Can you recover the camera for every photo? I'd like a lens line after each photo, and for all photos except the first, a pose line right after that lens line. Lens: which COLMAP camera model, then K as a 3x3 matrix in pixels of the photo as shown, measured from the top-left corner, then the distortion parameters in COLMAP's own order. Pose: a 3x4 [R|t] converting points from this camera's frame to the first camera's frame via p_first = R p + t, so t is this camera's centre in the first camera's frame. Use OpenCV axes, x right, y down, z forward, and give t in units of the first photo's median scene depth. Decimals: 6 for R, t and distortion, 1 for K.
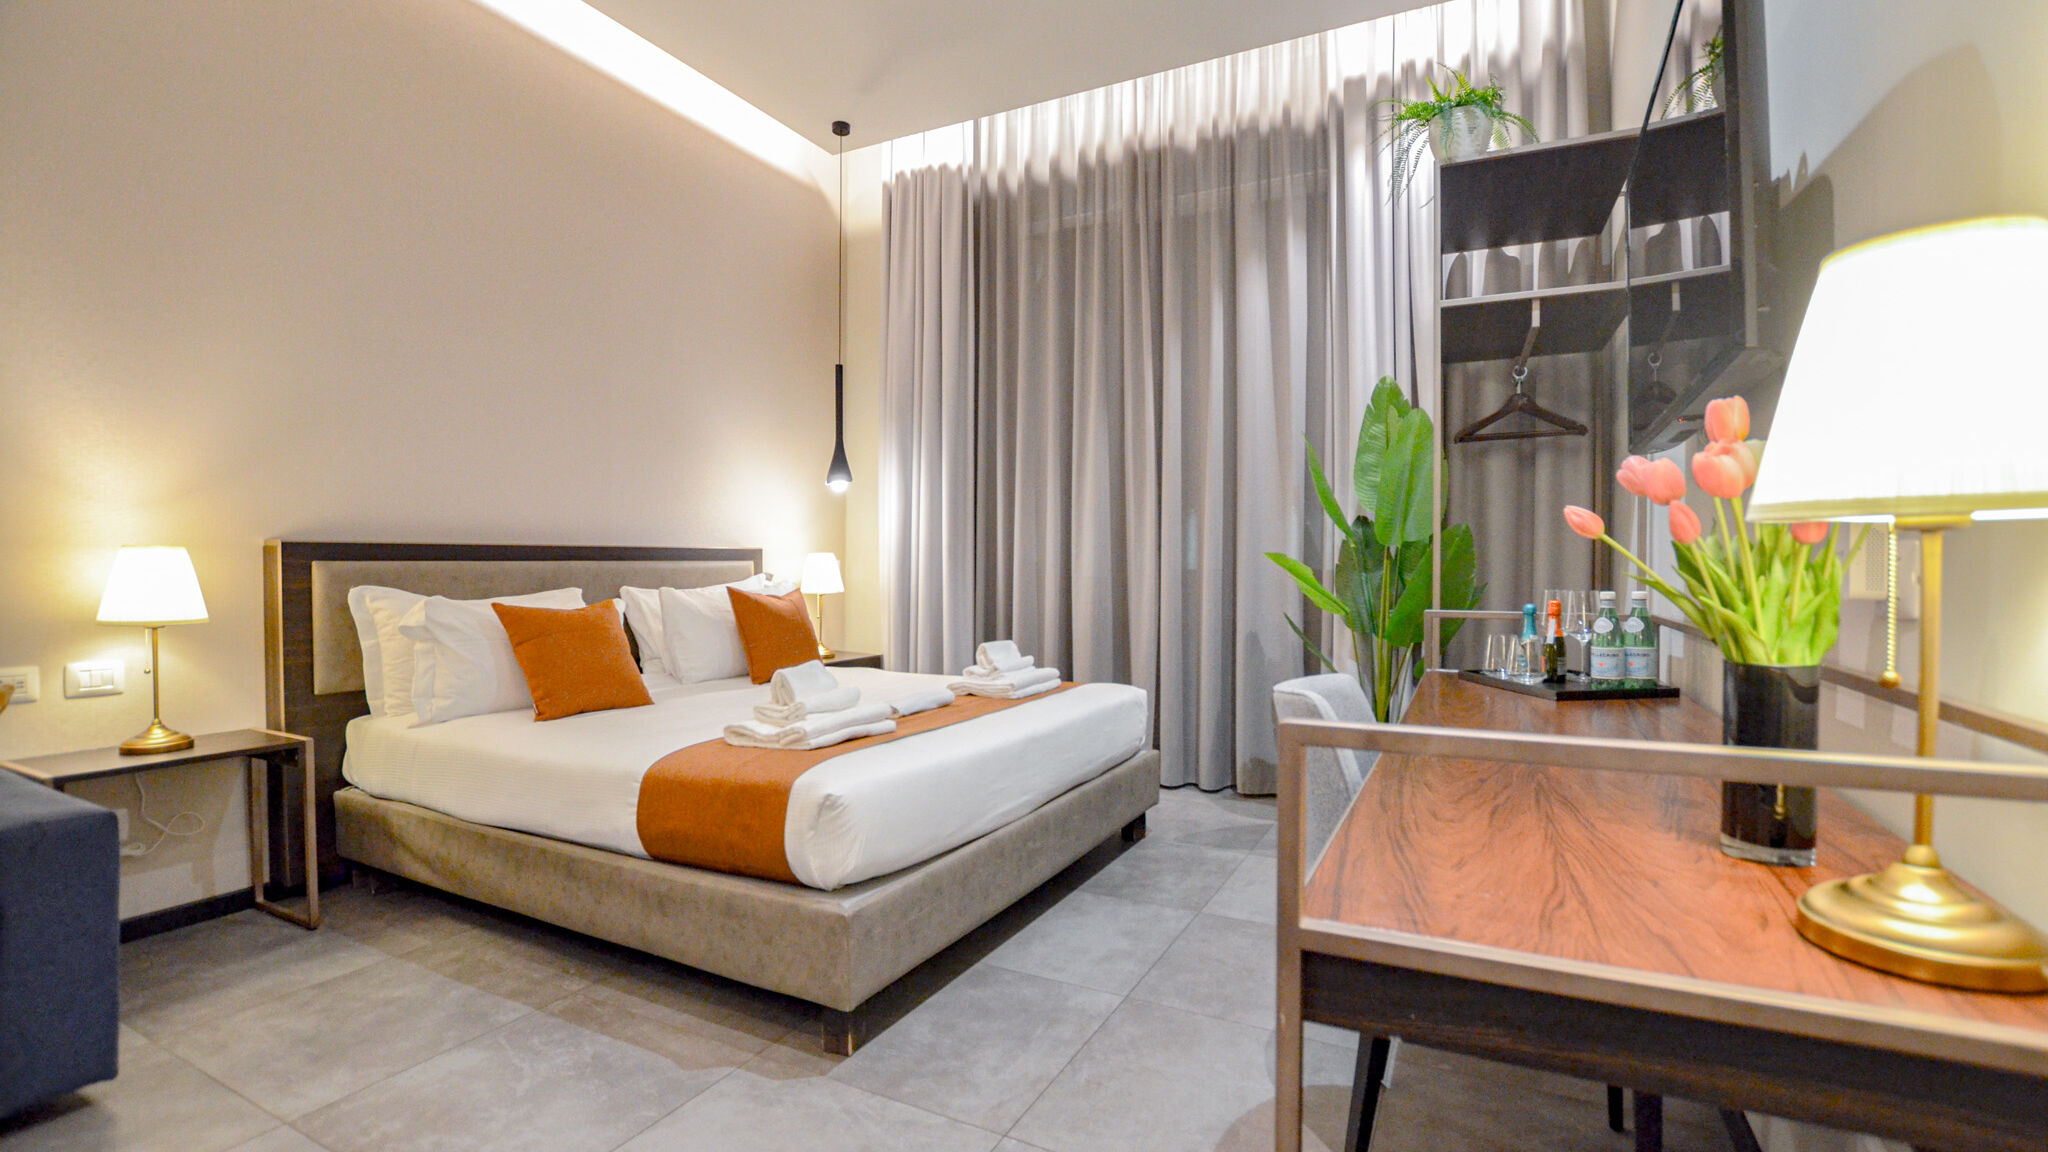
lens RADIAL K [[926.1, 0, 1024.0], [0, 926.1, 576.0], [0, 0, 1]] dist [-0.031718, -0.000217]
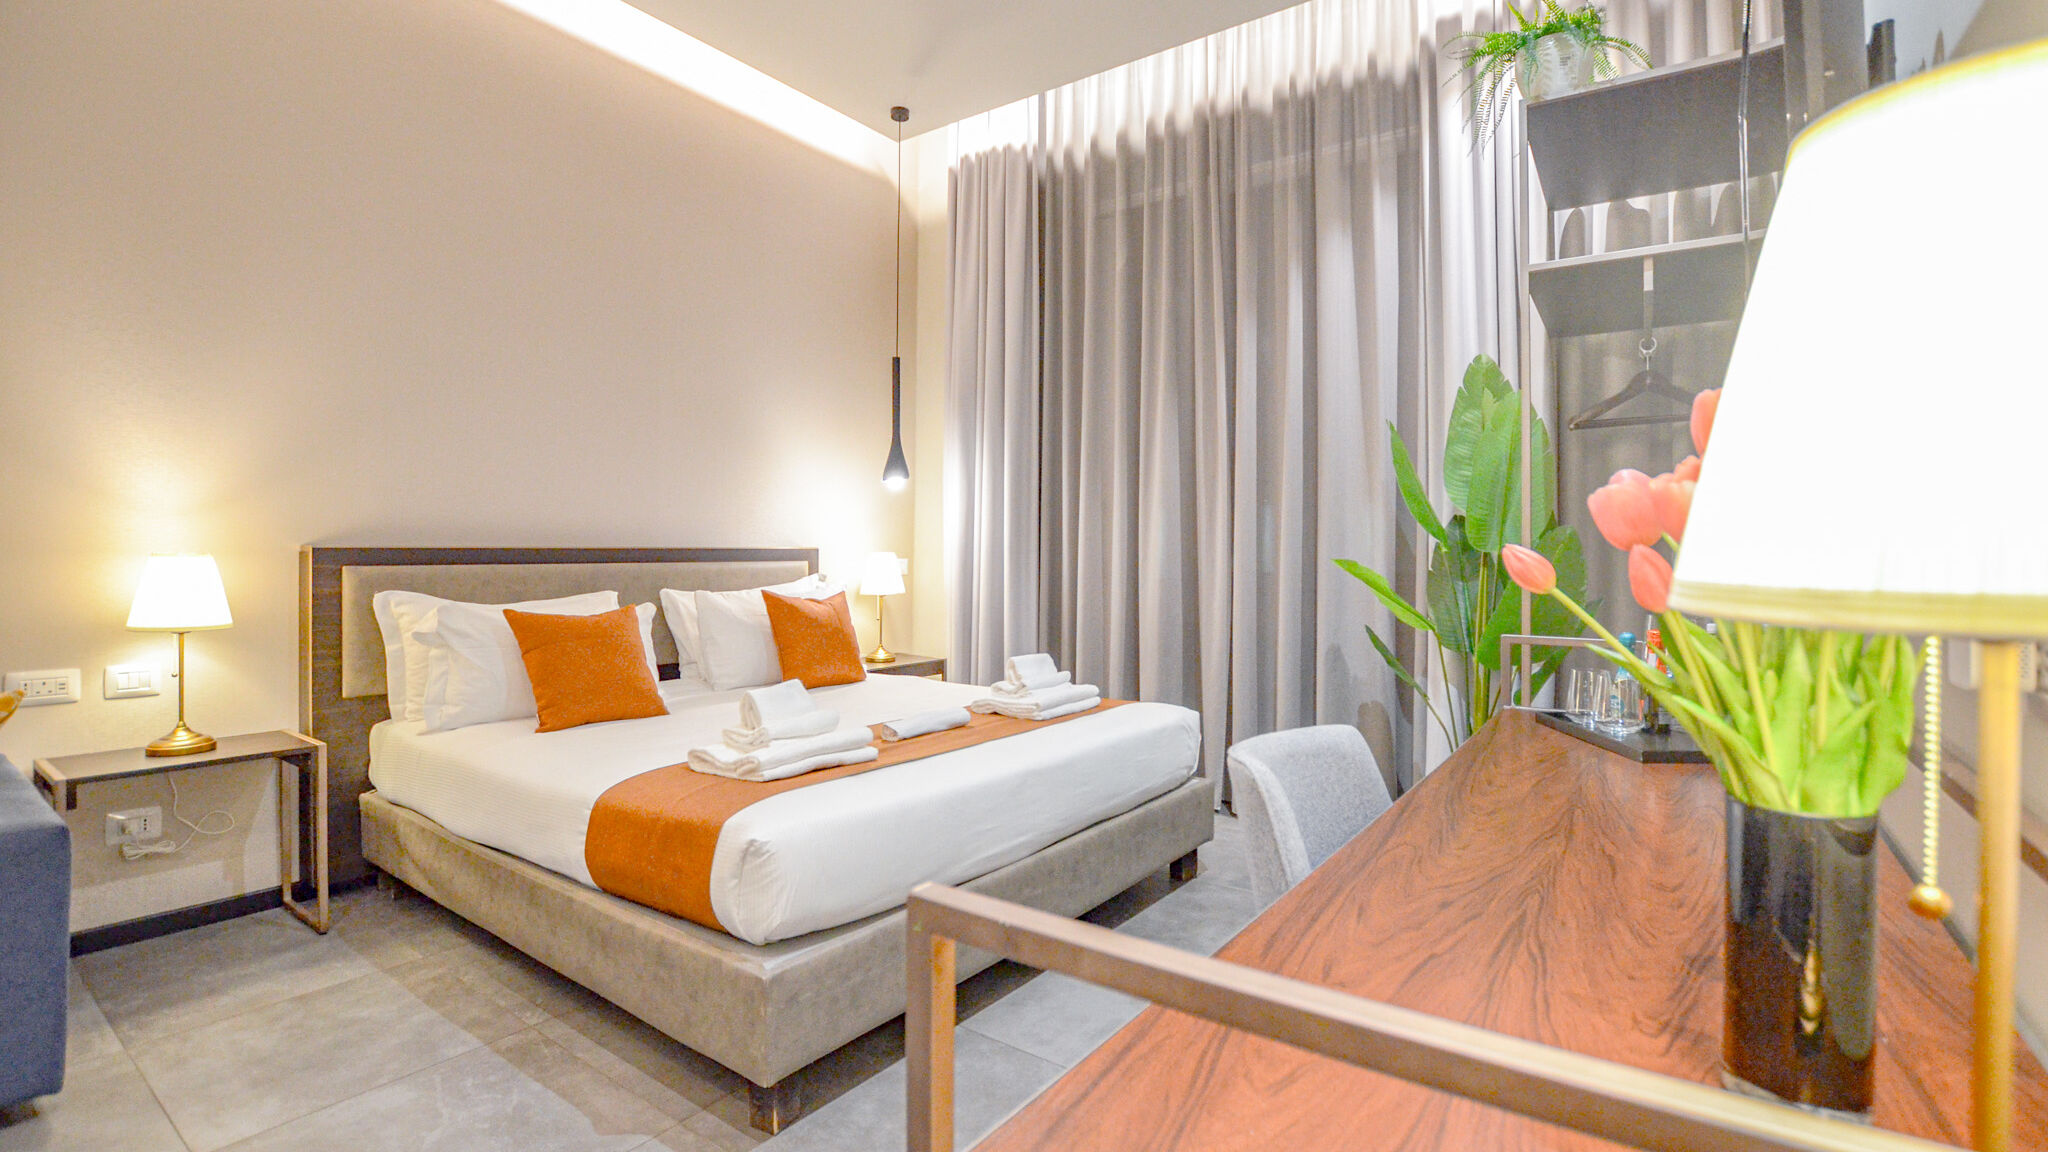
lens RADIAL K [[940.2, 0, 1020.7], [0, 940.2, 543.1], [0, 0, 1]] dist [-0.028363, -0.000281]
pose [[0.987784, 0.001703, -0.155818, 0.120719], [-0.005158, 0.999750, -0.021773, -0.022162], [0.155742, 0.022311, 0.987546, 0.085440]]
